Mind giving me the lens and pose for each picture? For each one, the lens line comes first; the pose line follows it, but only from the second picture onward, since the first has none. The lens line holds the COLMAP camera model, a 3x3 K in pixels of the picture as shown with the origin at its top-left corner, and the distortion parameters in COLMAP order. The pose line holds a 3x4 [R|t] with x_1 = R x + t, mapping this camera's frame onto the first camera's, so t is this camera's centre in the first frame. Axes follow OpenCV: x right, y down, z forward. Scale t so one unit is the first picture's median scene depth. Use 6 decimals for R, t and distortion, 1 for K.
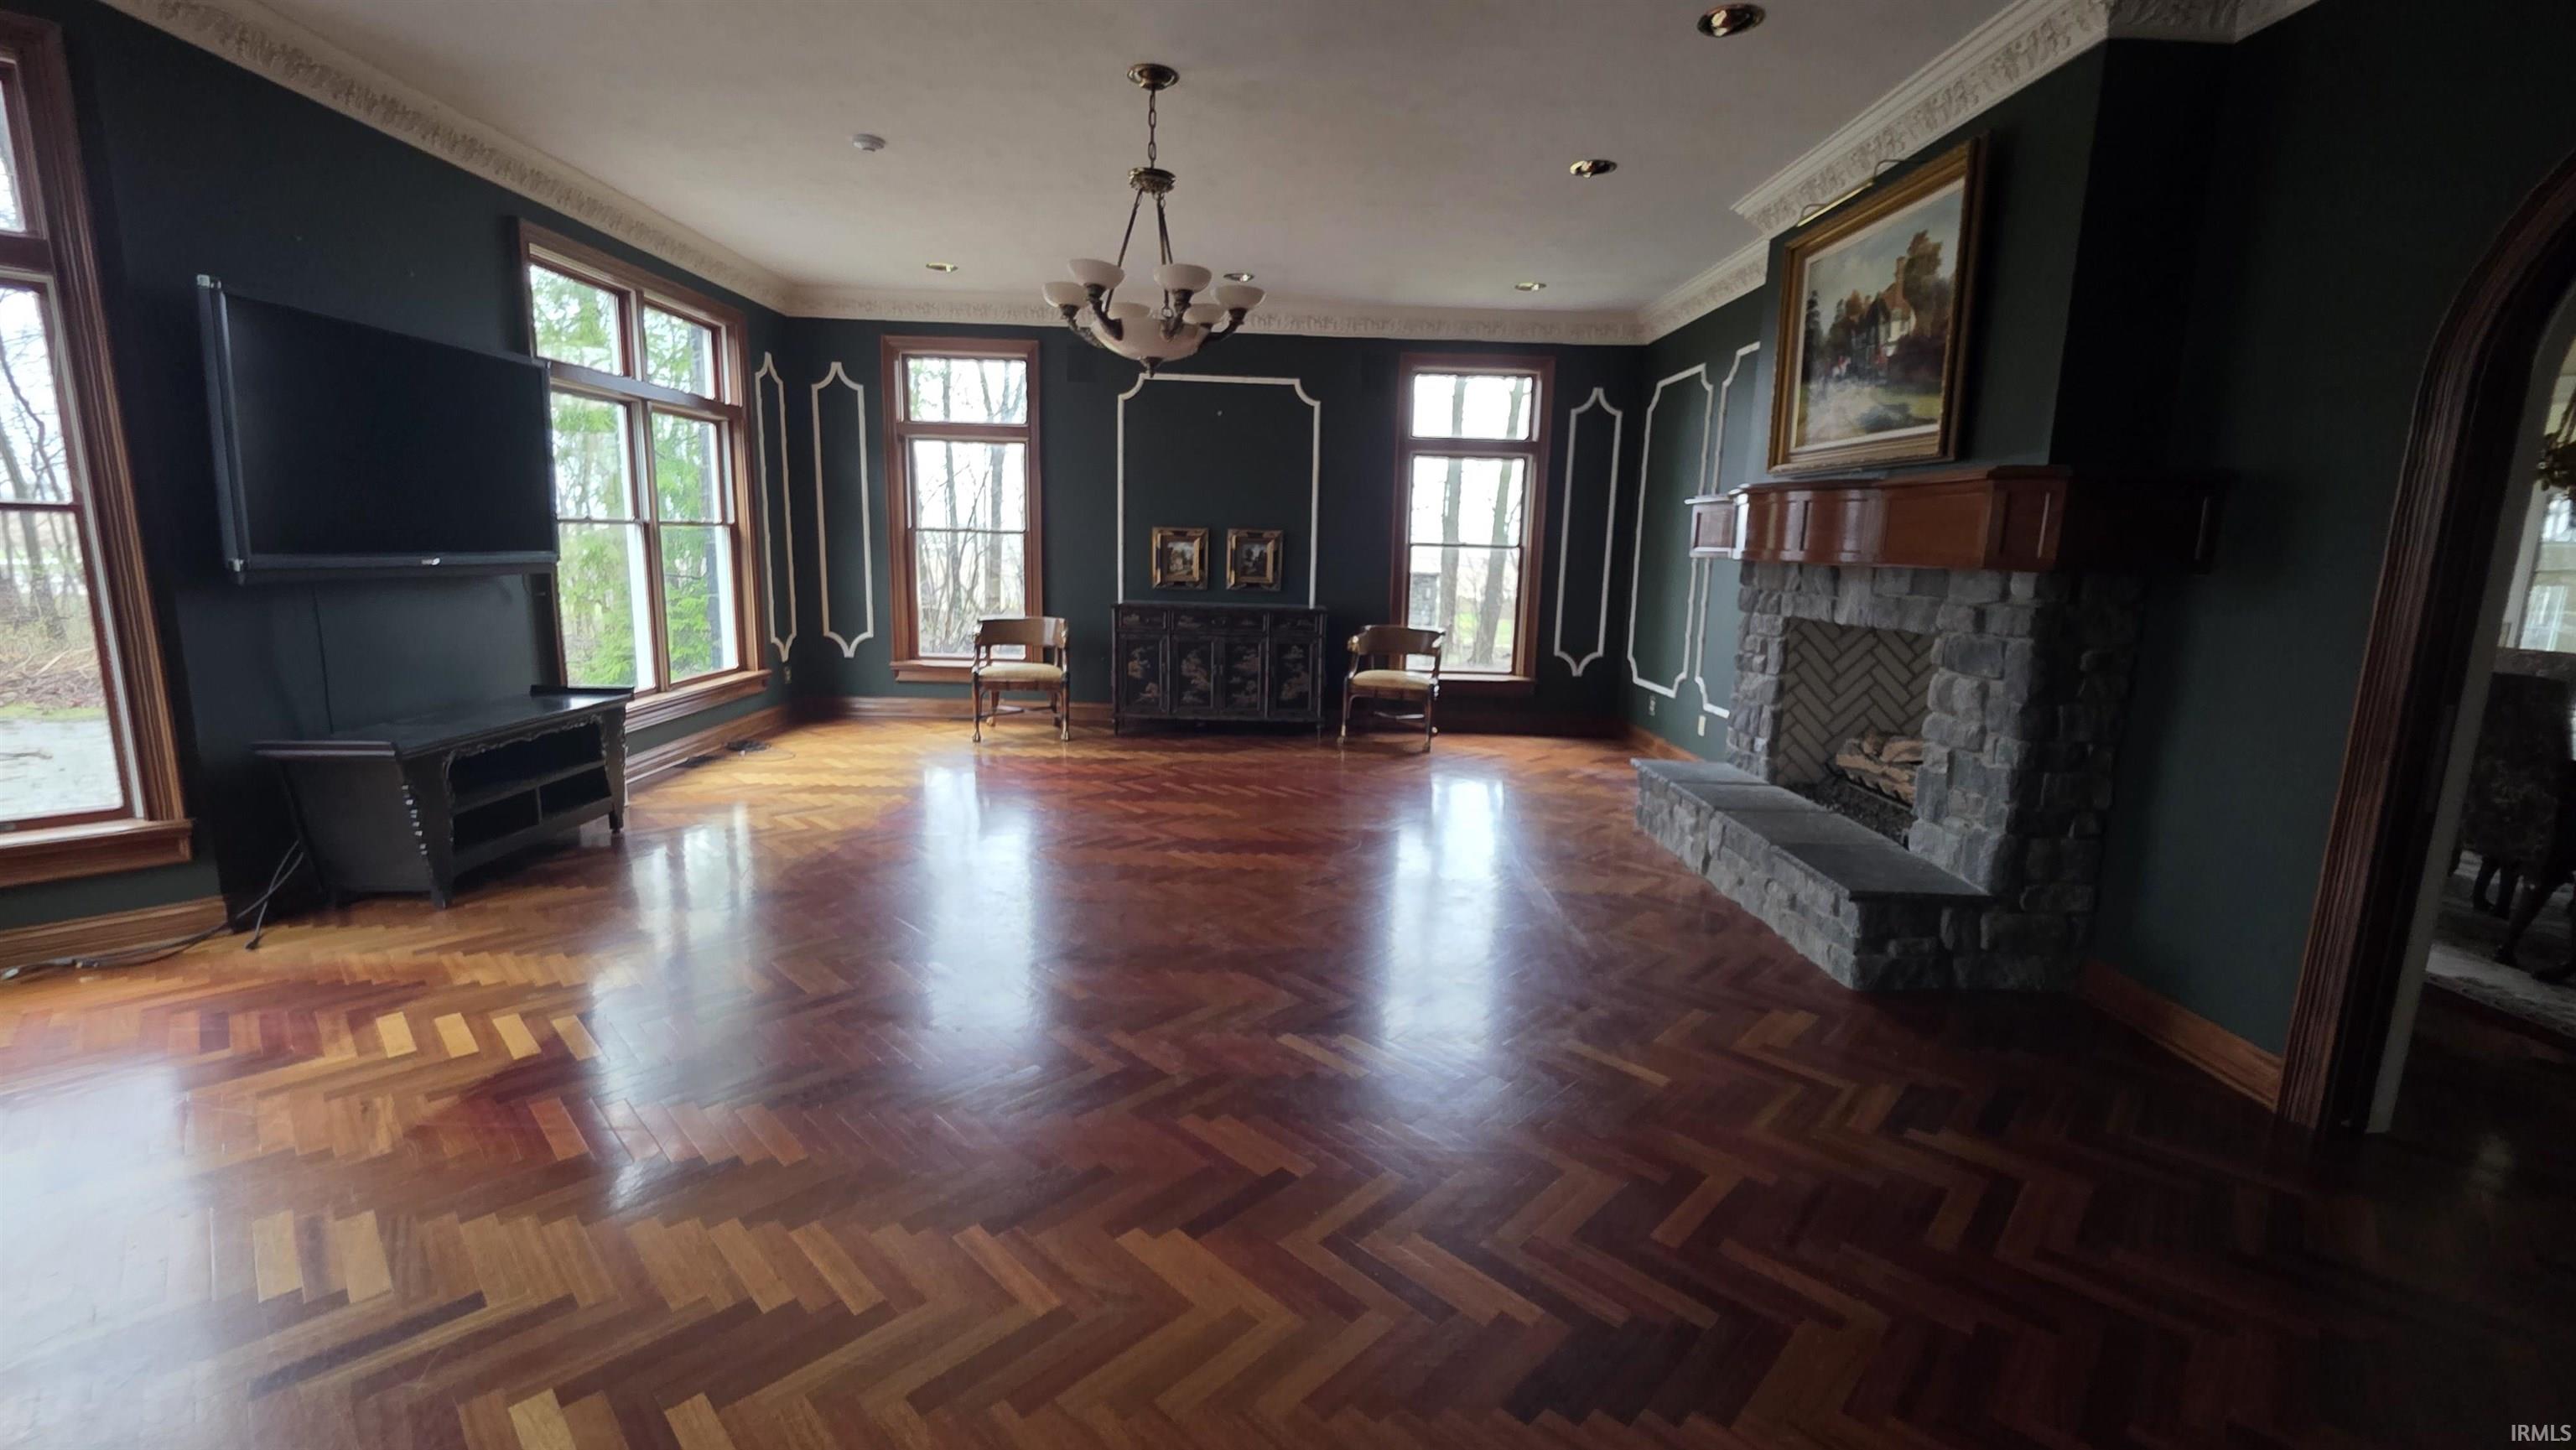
lens RADIAL K [[1074.2, 0, 1288.0], [0, 1074.2, 725.0], [0, 0, 1]] dist [0.000451, 0.000135]
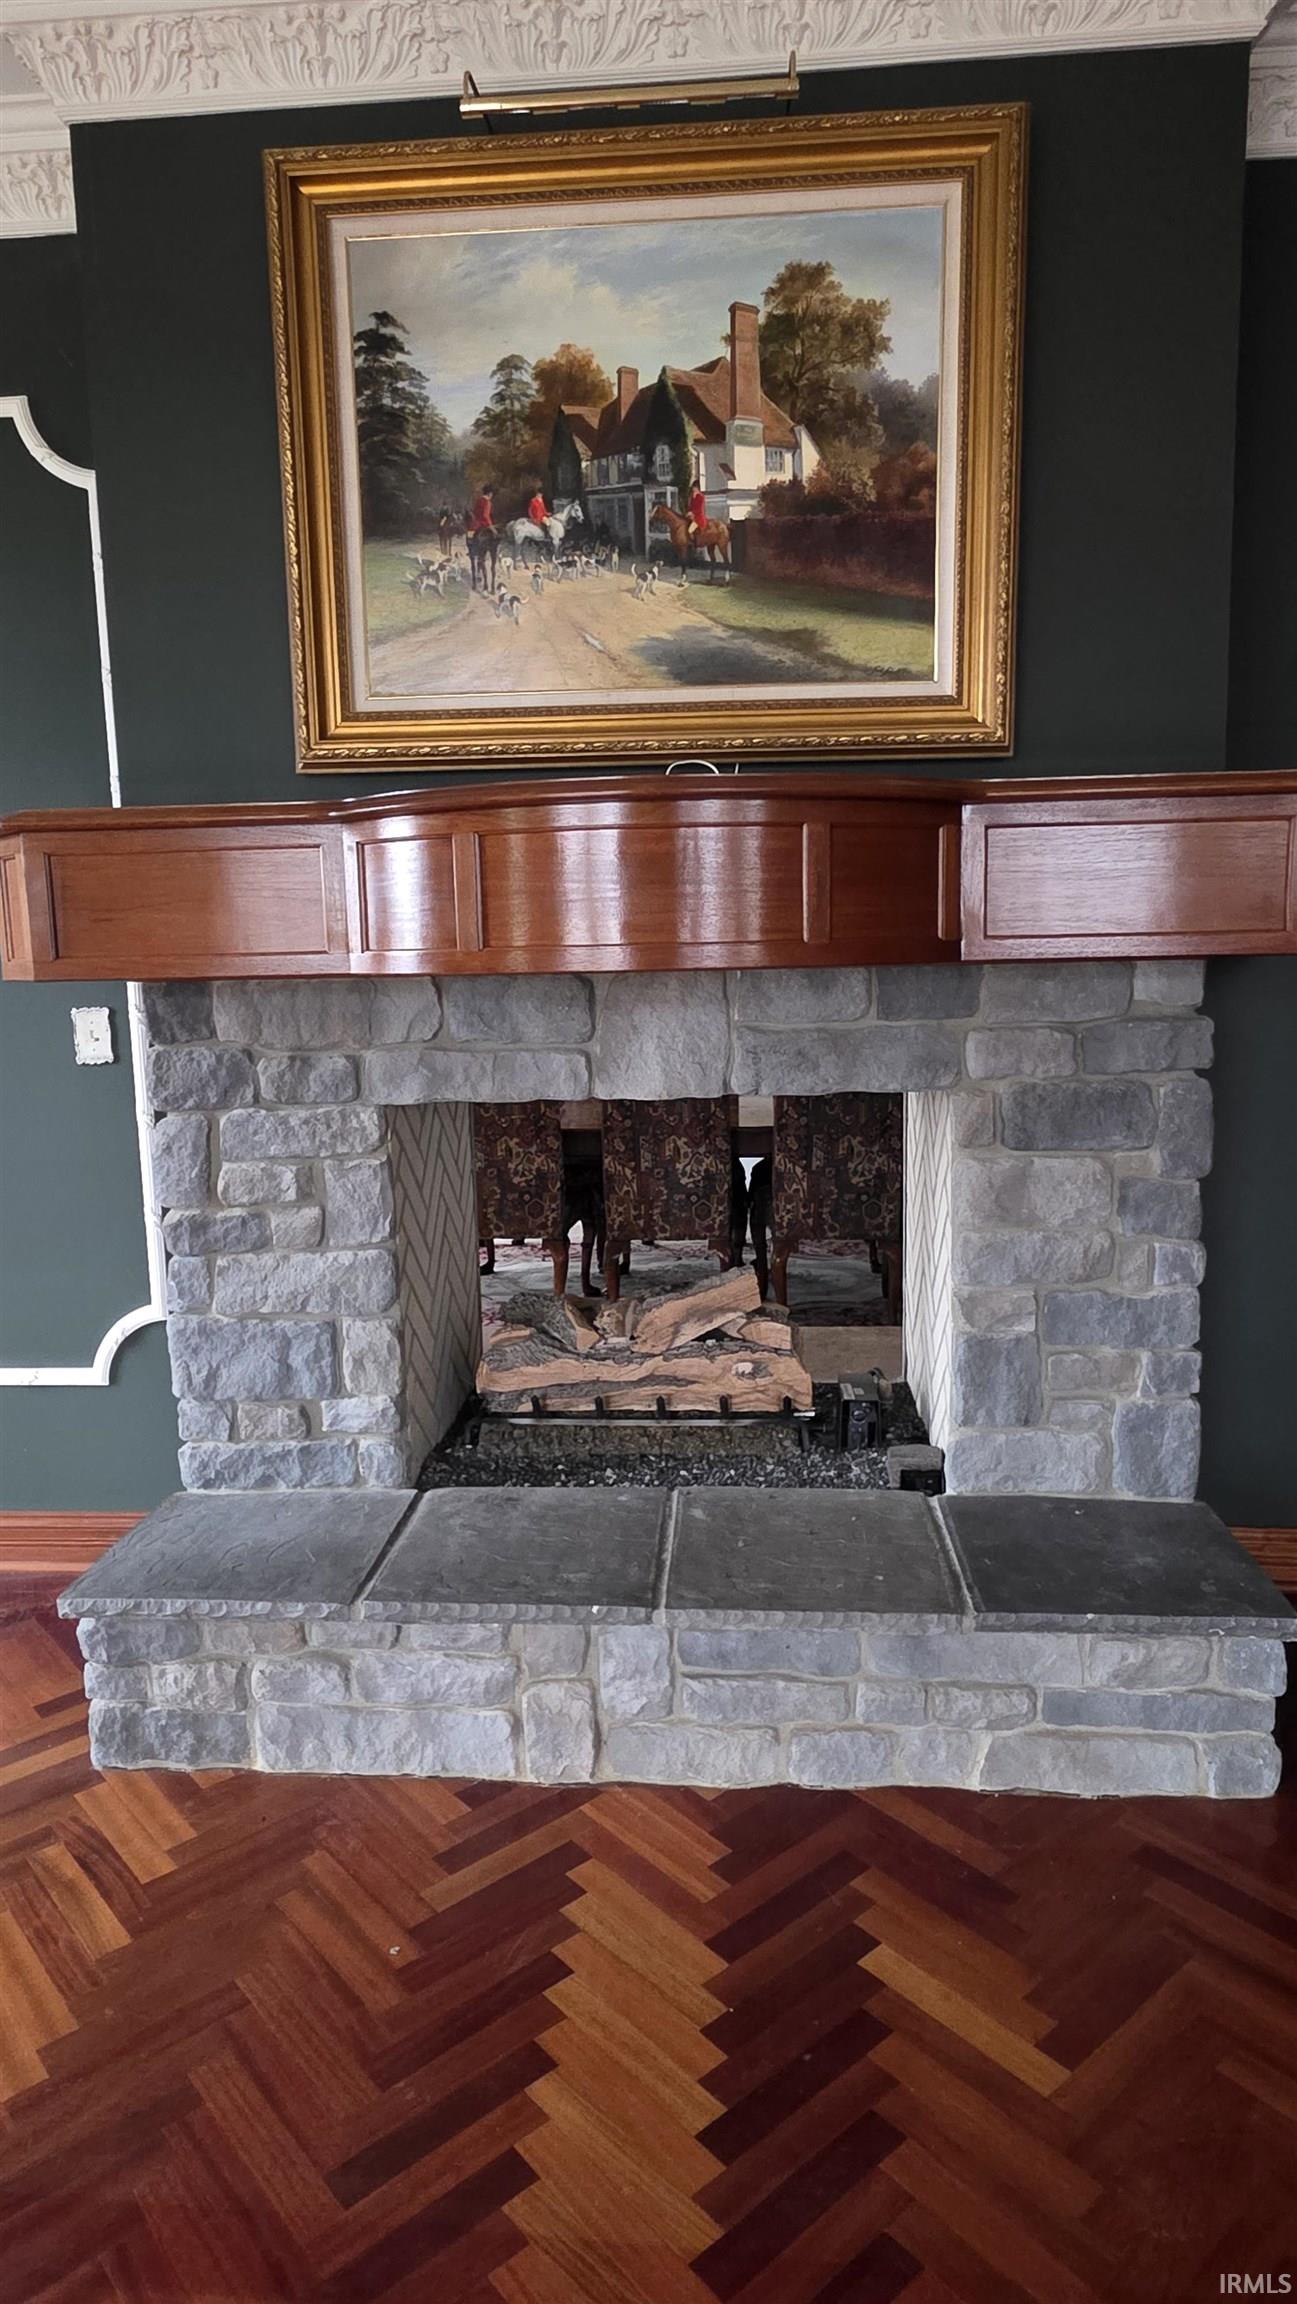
lens RADIAL K [[1395.2, 0, 646.7], [0, 1395.2, 1142.4], [0, 0, 1]] dist [-0.001146, 0.001588]
pose [[0.089415, -0.173828, 0.980708, -0.081376], [0.193269, 0.968965, 0.154125, -0.183529], [-0.977063, 0.175759, 0.120236, 1.012817]]
